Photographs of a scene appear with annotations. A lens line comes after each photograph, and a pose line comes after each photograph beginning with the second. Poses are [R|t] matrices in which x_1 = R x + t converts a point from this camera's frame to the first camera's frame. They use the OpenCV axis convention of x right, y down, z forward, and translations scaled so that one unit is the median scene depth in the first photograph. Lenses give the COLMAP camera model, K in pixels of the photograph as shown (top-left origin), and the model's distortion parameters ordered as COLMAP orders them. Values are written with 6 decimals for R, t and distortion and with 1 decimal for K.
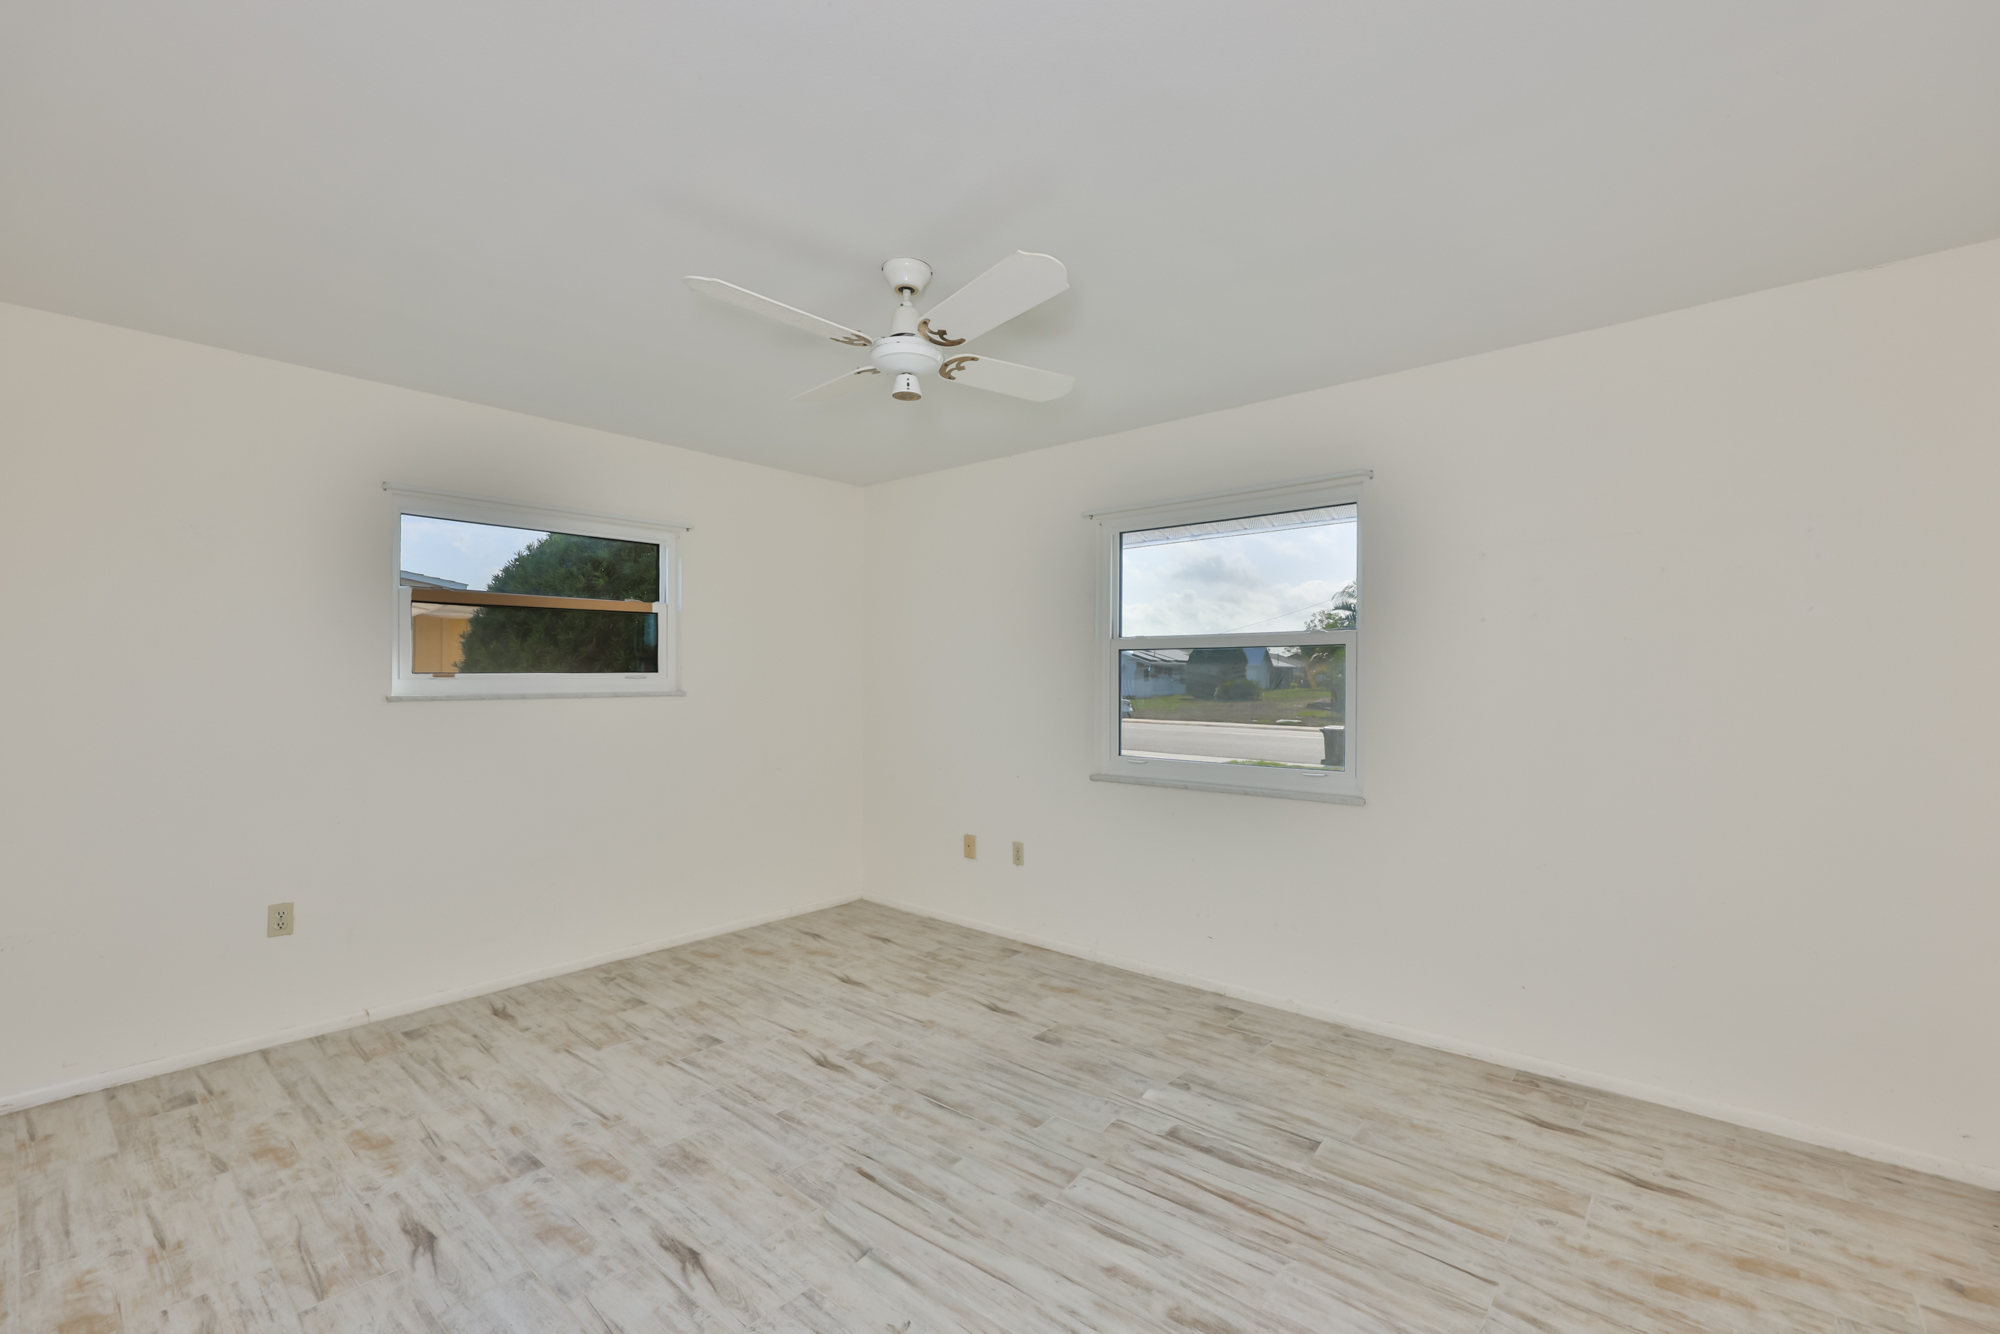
lens RADIAL K [[857.2, 0, 994.3], [0, 857.2, 686.0], [0, 0, 1]] dist [-0.004924, 0.003006]
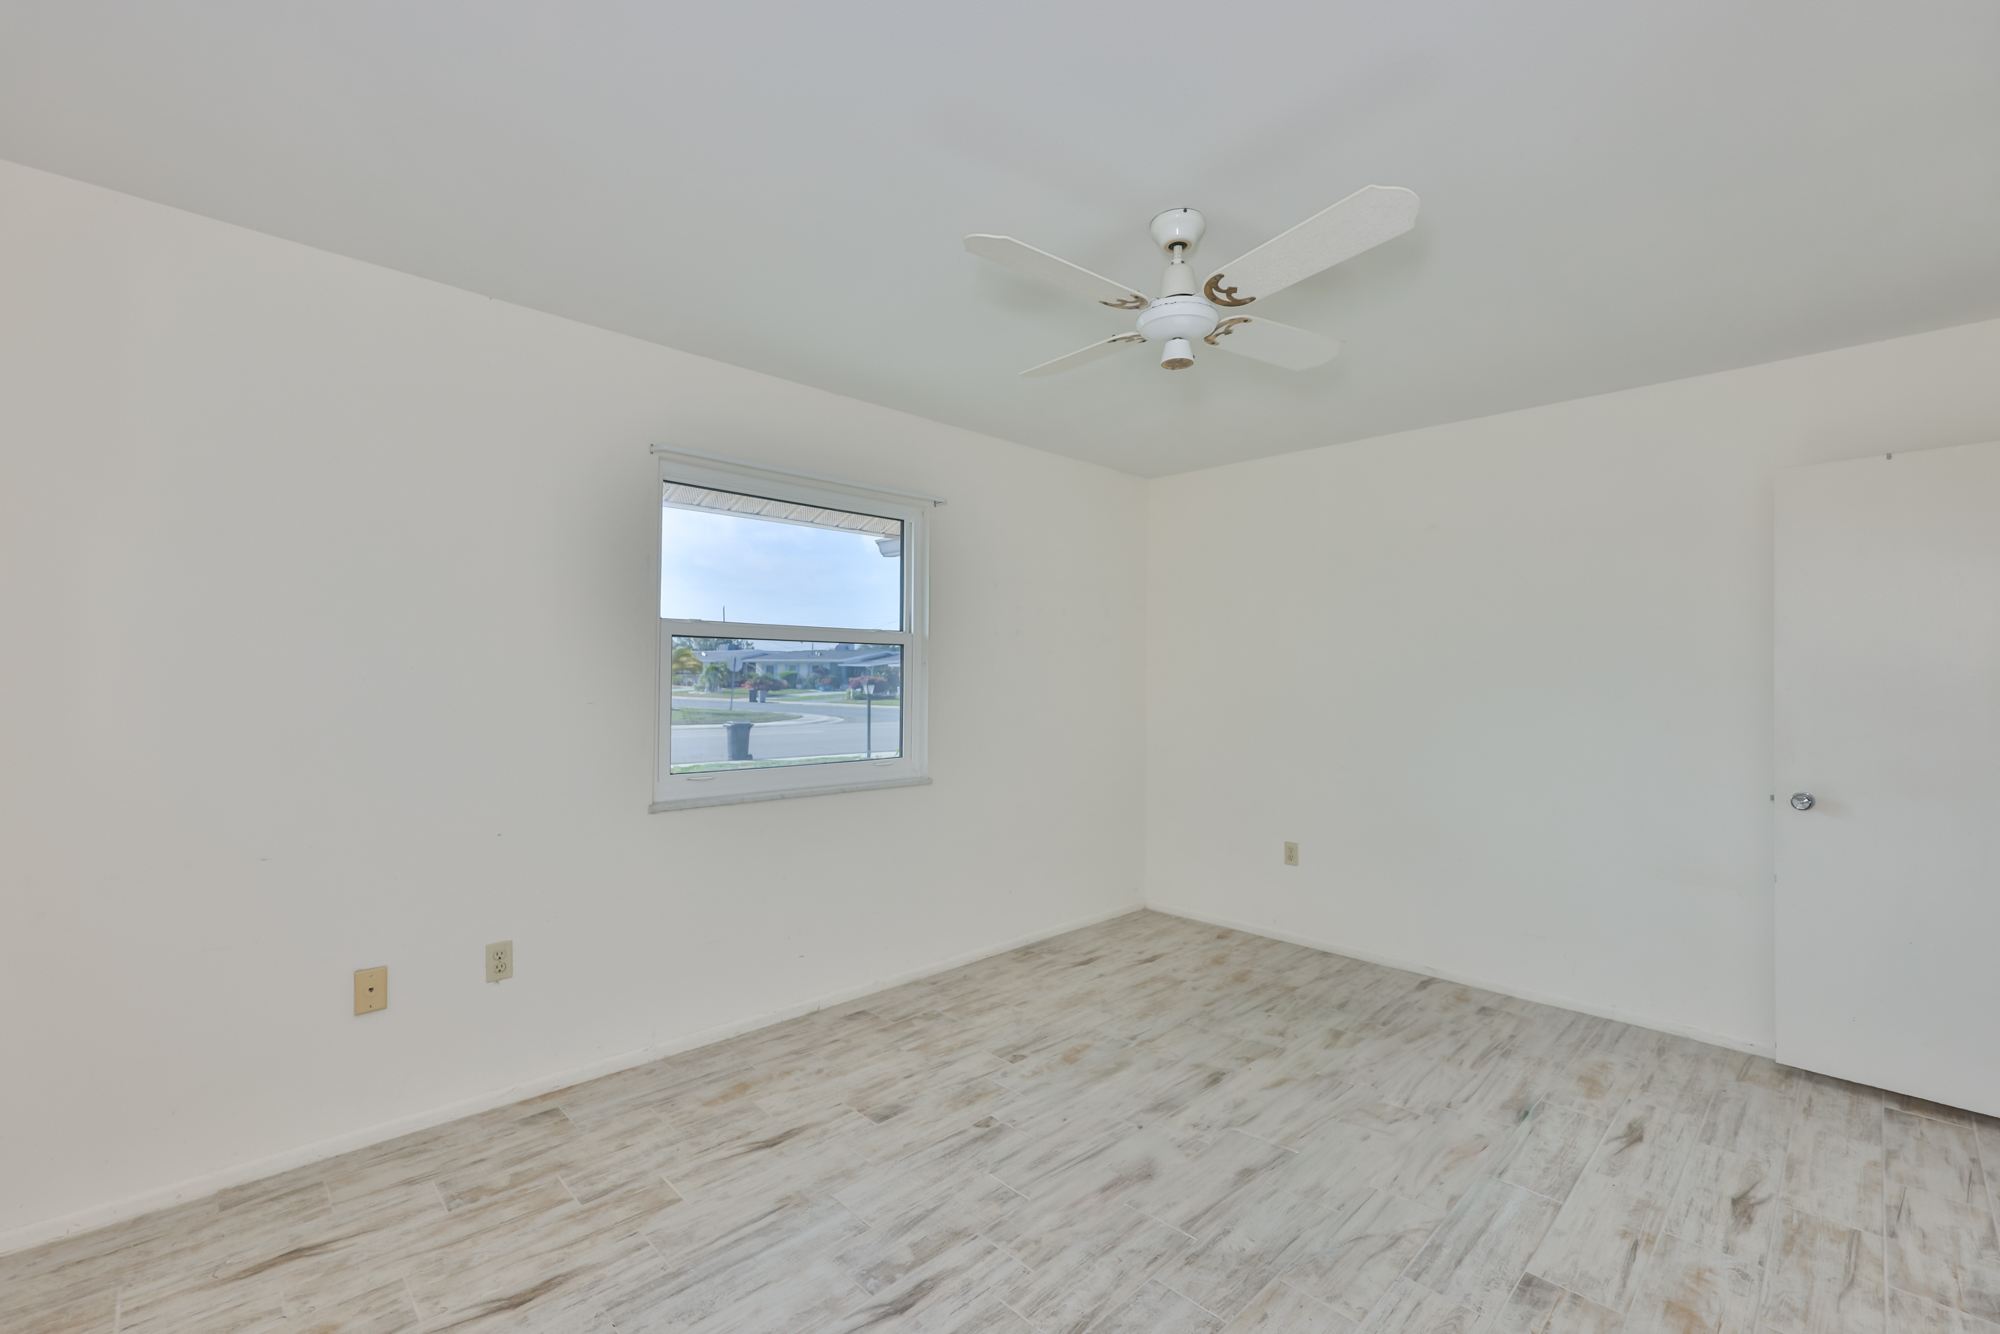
lens RADIAL K [[857.2, 0, 1007.9], [0, 857.2, 662.1], [0, 0, 1]] dist [-0.004924, 0.003006]
pose [[0.081265, 0.018555, 0.996520, -0.847477], [0.001146, 0.999824, -0.018710, -0.006222], [-0.996692, 0.002663, 0.081229, 0.915624]]
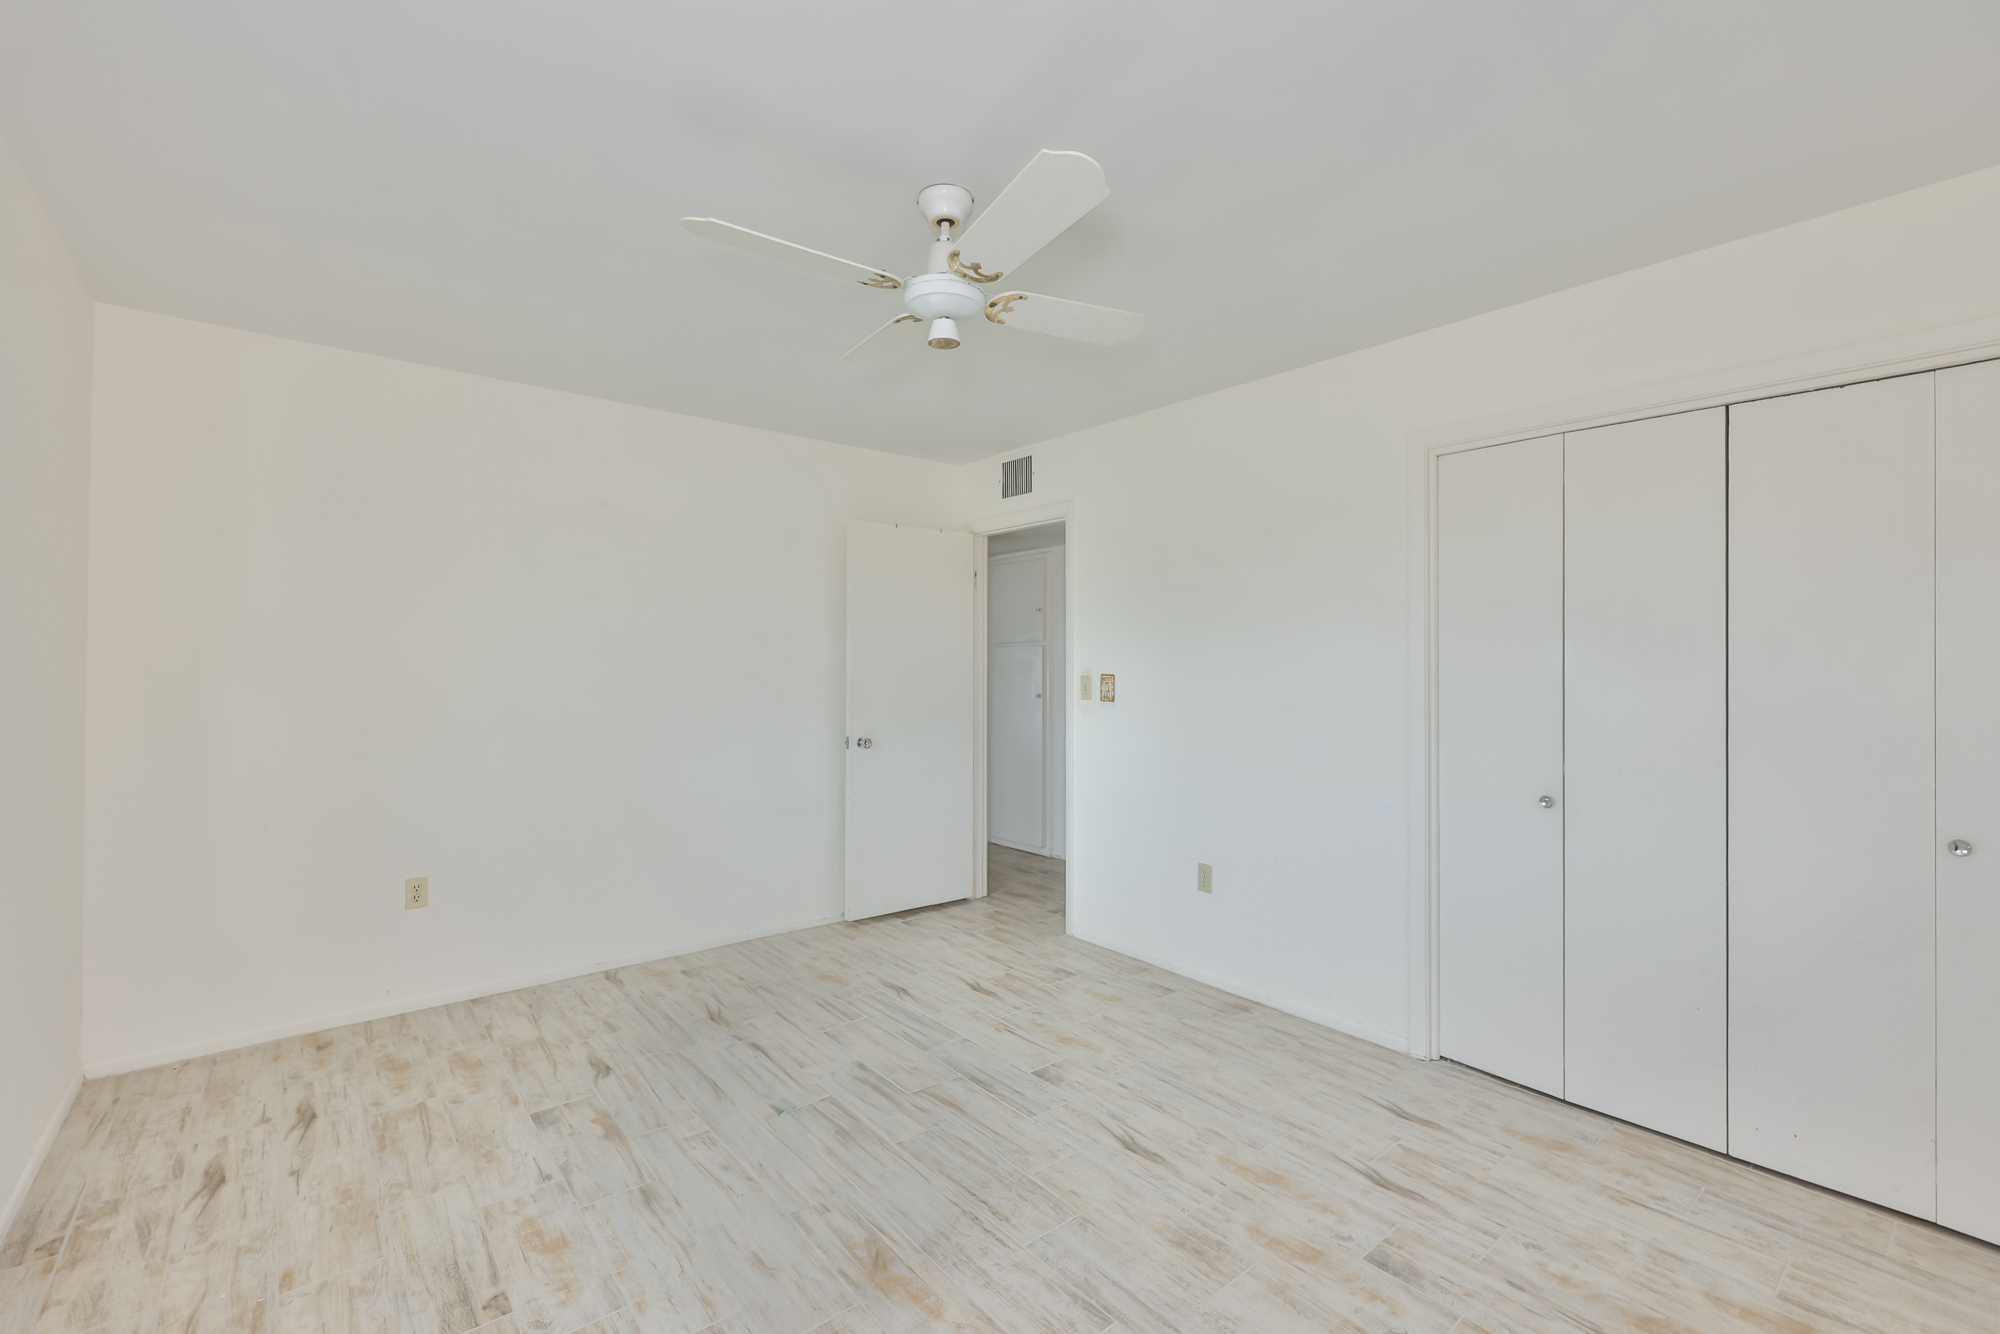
lens RADIAL K [[857.2, 0, 984.5], [0, 857.2, 661.8], [0, 0, 1]] dist [-0.004924, 0.003006]
pose [[-0.983927, -0.001993, 0.178560, -0.254457], [-0.000774, 0.999976, 0.006894, -0.021700], [-0.178570, 0.006645, -0.983905, 1.552268]]
